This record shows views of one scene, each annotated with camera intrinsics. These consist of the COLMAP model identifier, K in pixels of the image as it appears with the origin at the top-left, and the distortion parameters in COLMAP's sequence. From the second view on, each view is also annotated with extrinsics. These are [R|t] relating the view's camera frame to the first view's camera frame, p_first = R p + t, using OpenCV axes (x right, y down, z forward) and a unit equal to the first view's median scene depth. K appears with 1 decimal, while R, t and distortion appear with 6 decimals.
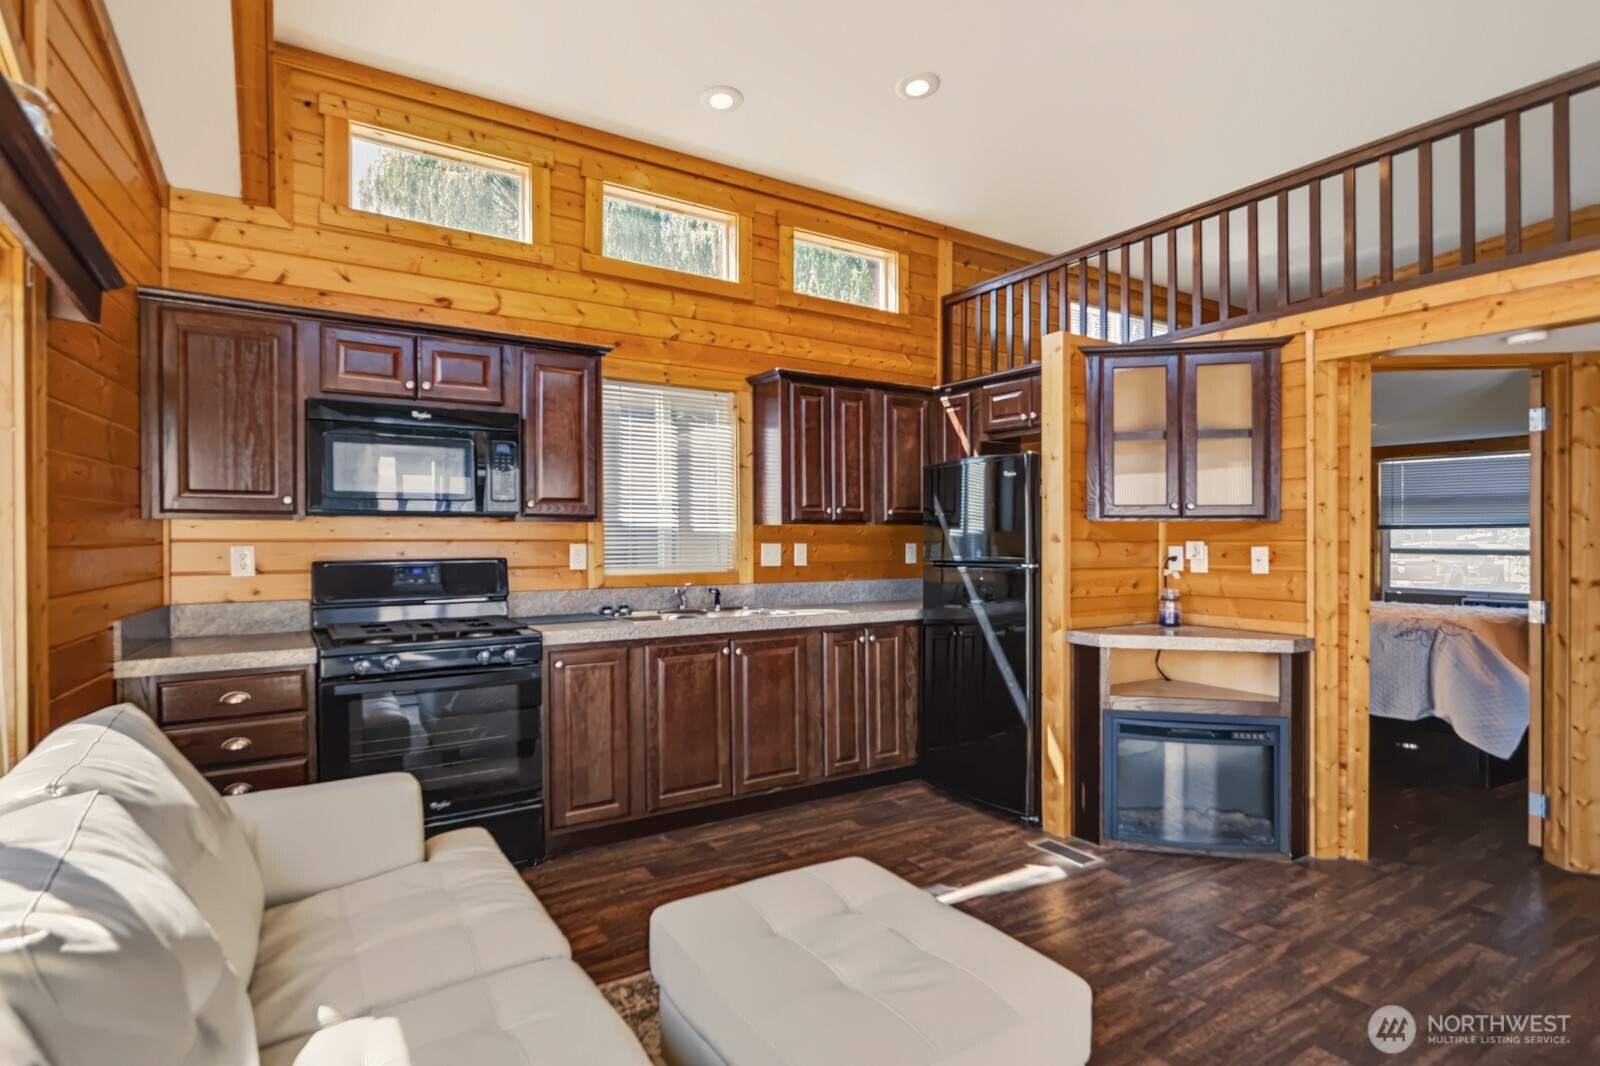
lens RADIAL K [[821.3, 0, 798.4], [0, 821.3, 542.3], [0, 0, 1]] dist [-0.002156, -0.001046]
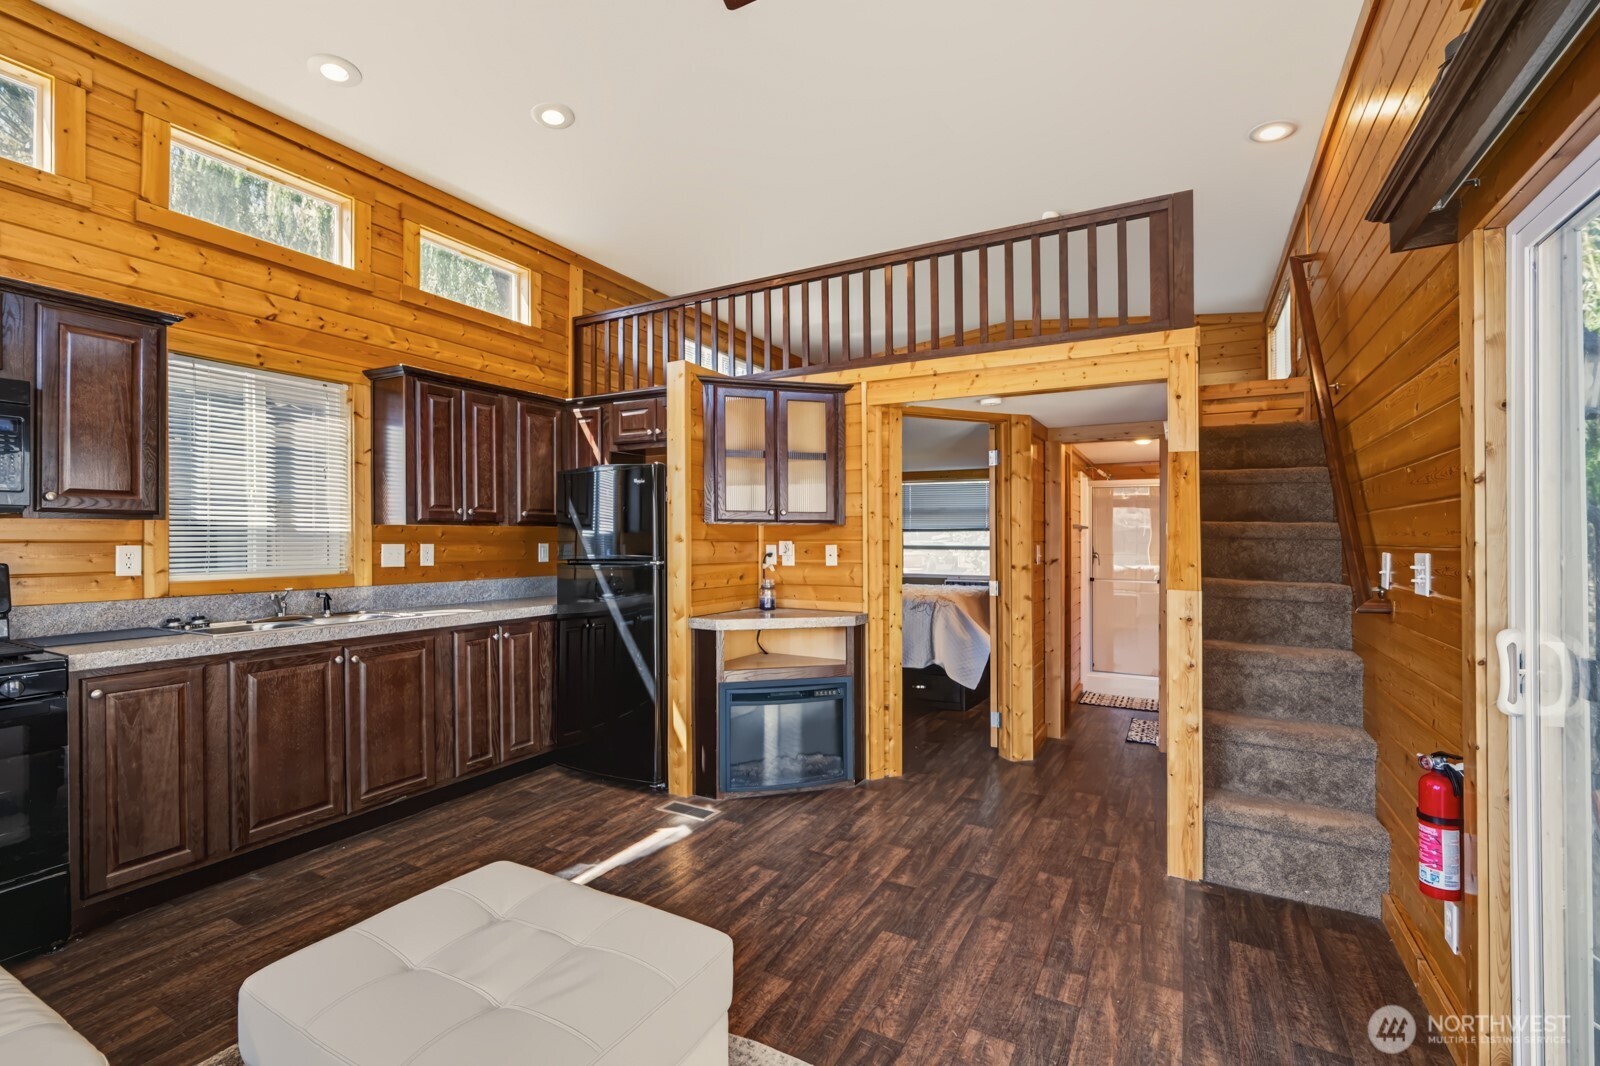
lens RADIAL K [[708.3, 0, 802.1], [0, 708.3, 535.1], [0, 0, 1]] dist [-0.001250, -0.000459]
pose [[0.878712, 0.001704, 0.477349, -0.010119], [0.002875, 0.999957, -0.008862, -0.000235], [-0.477343, 0.009159, 0.878669, 0.042837]]
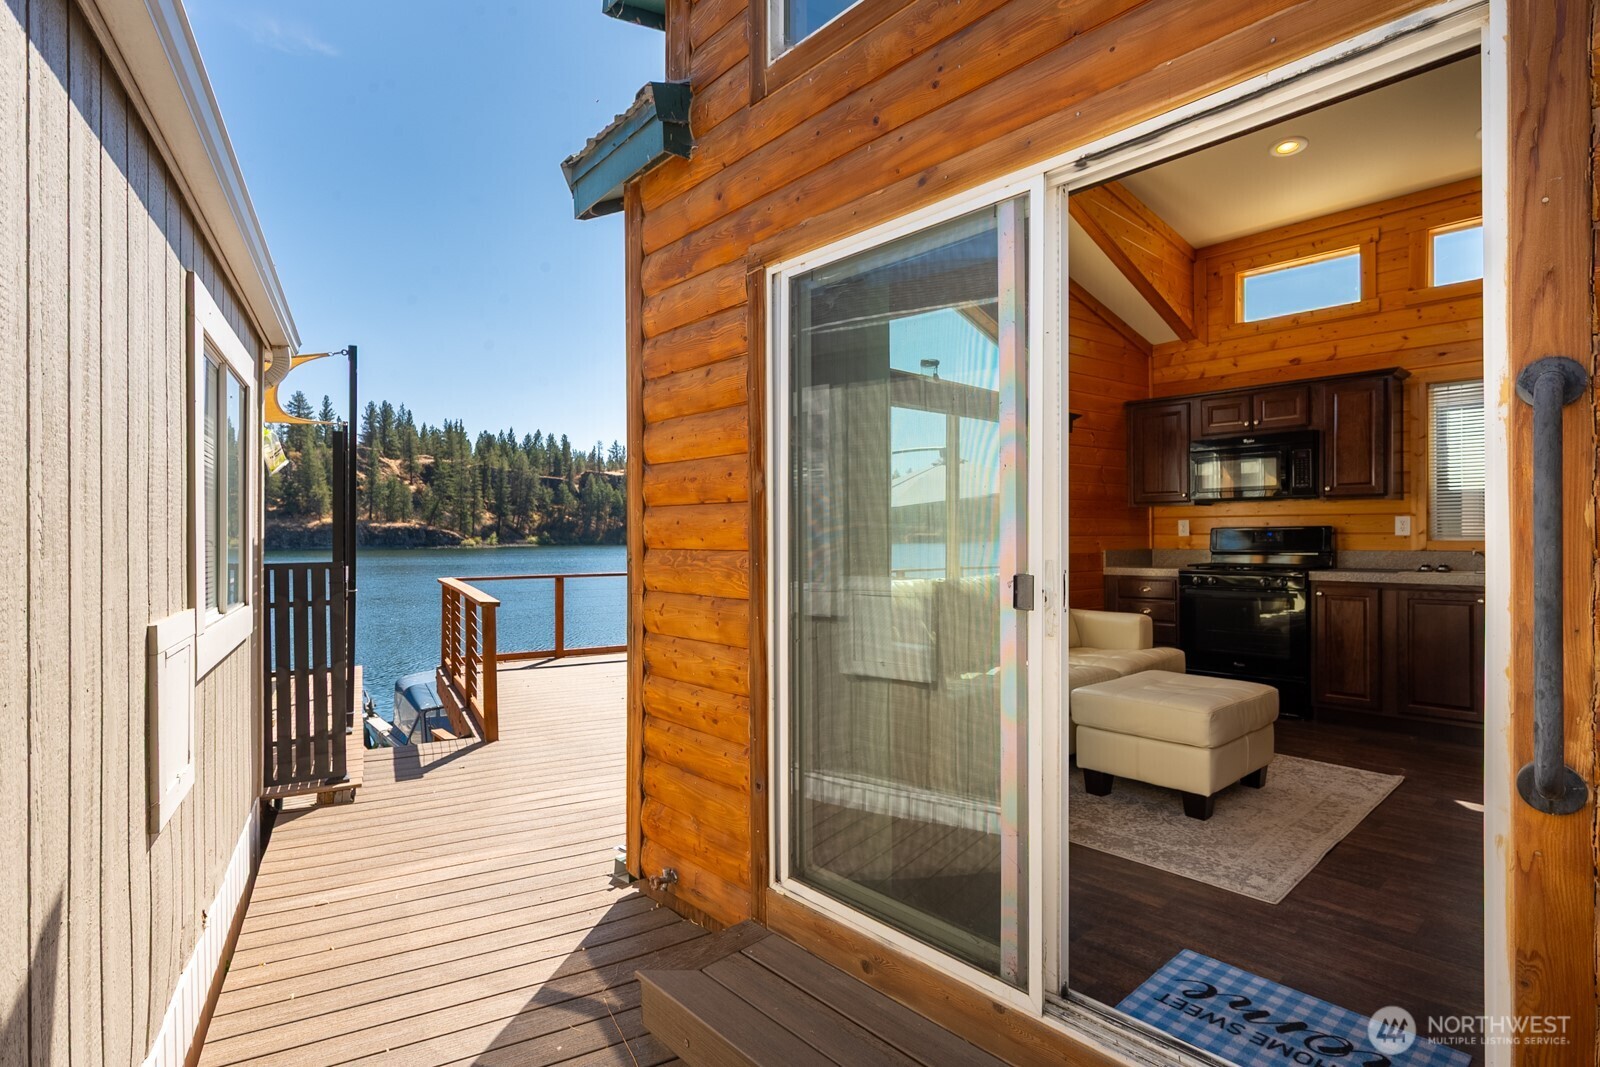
lens RADIAL K [[812.5, 0, 798.2], [0, 812.5, 531.7], [0, 0, 1]] dist [-0.001854, 0.000000]
pose [[0.166317, -0.007526, -0.986044, 0.928080], [-0.001591, 0.999968, -0.007900, 0.043014], [0.986071, 0.002883, 0.166299, -0.181555]]
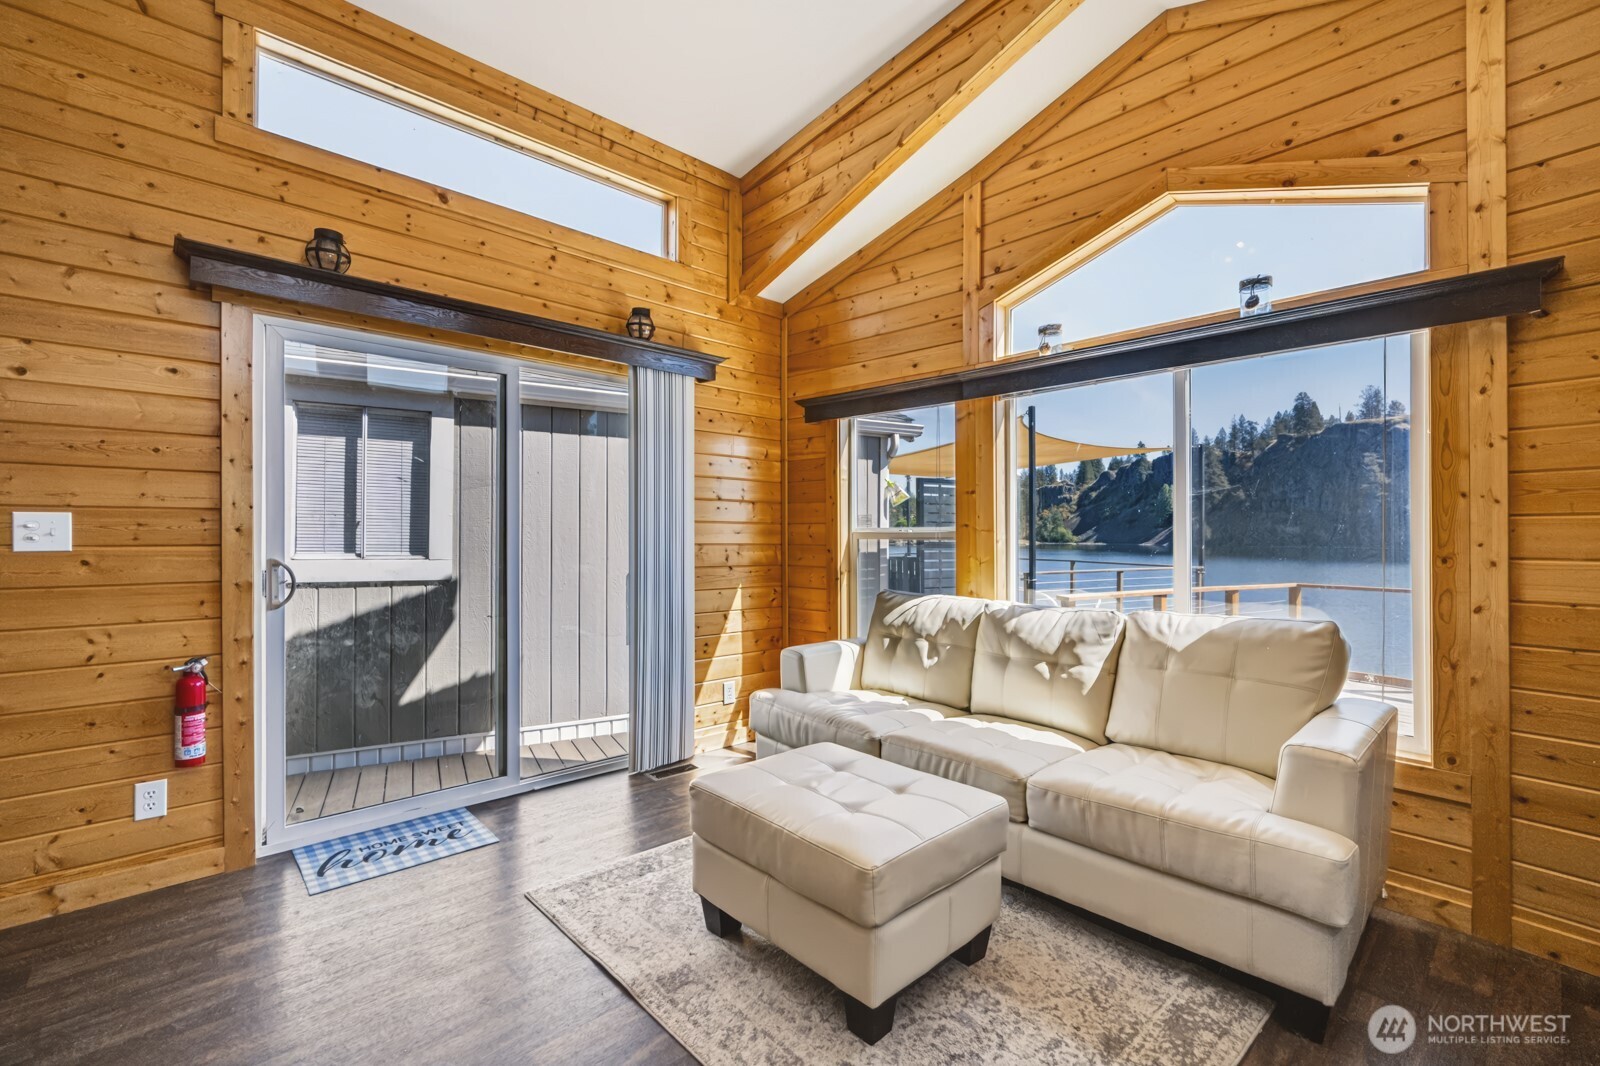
lens RADIAL K [[675.7, 0, 765.9], [0, 675.7, 523.2], [0, 0, 1]] dist [0.001985, -0.000391]
pose [[-0.988059, -0.007609, -0.153887, 0.182812], [-0.006116, 0.999930, -0.010170, 0.019107], [0.153954, -0.009107, -0.988036, 1.001391]]
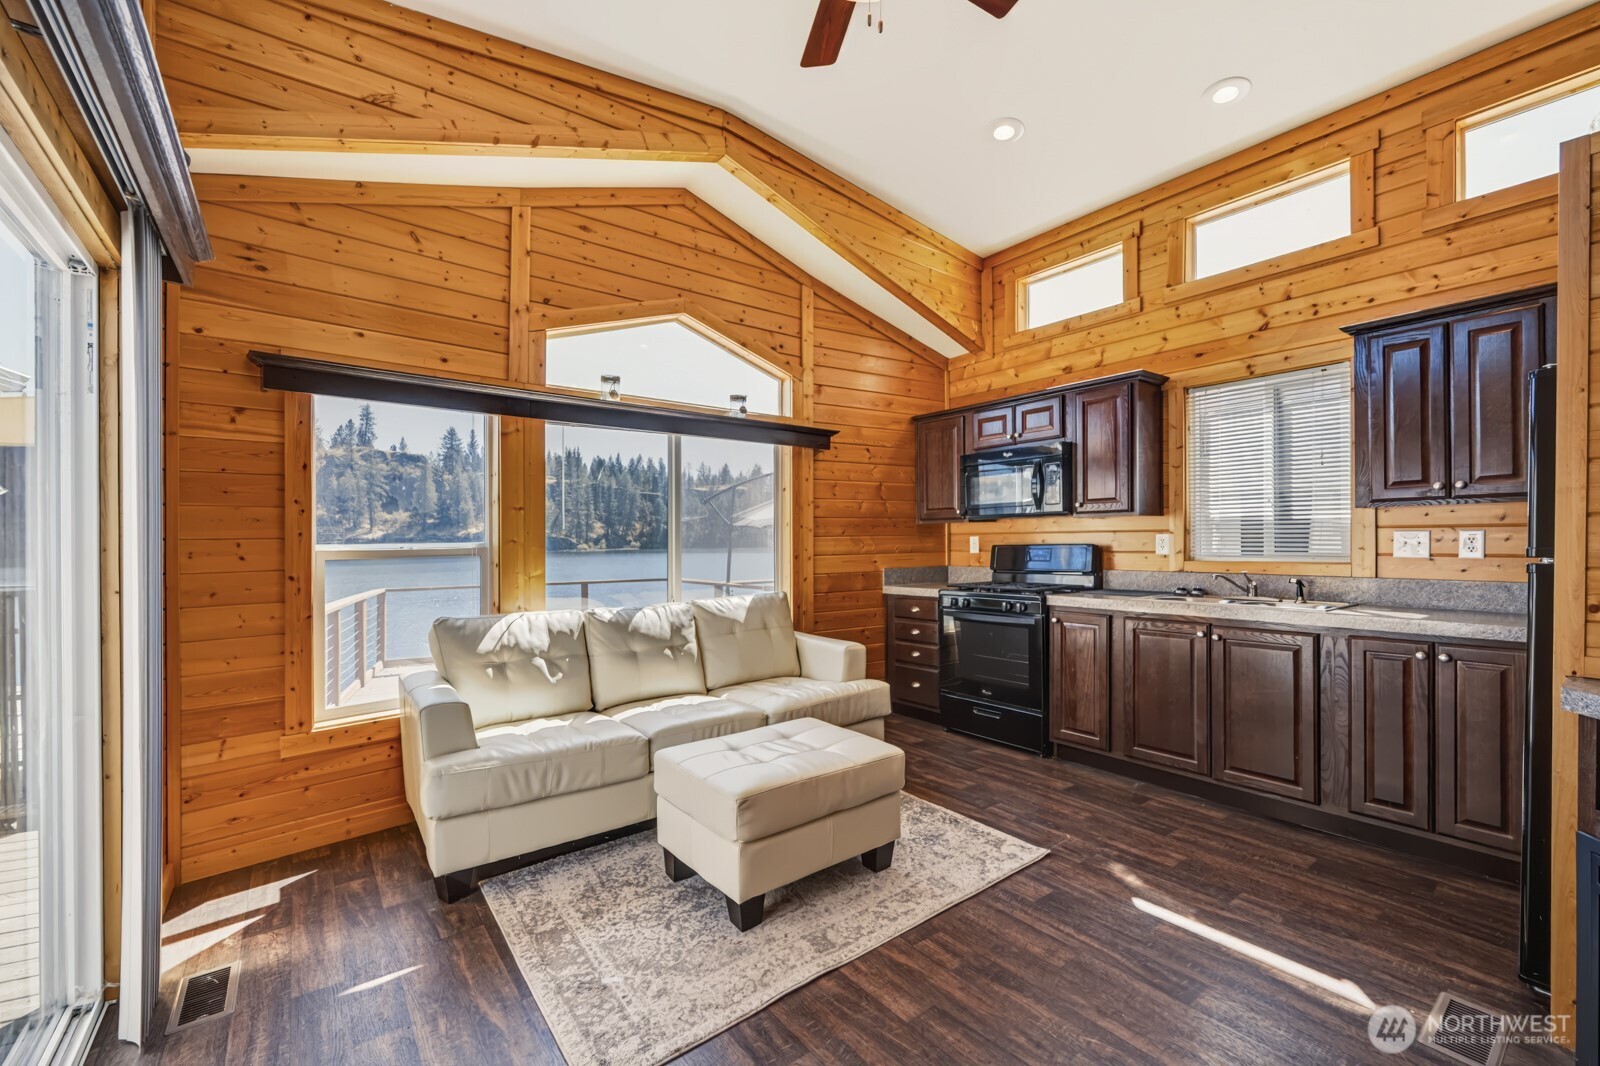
lens RADIAL K [[675.7, 0, 814.5], [0, 675.7, 535.8], [0, 0, 1]] dist [0.001985, -0.000391]
pose [[0.086324, -0.008623, -0.996230, 0.735647], [0.004761, 0.999955, -0.008242, 0.012402], [0.996256, -0.004032, 0.086361, 0.447020]]
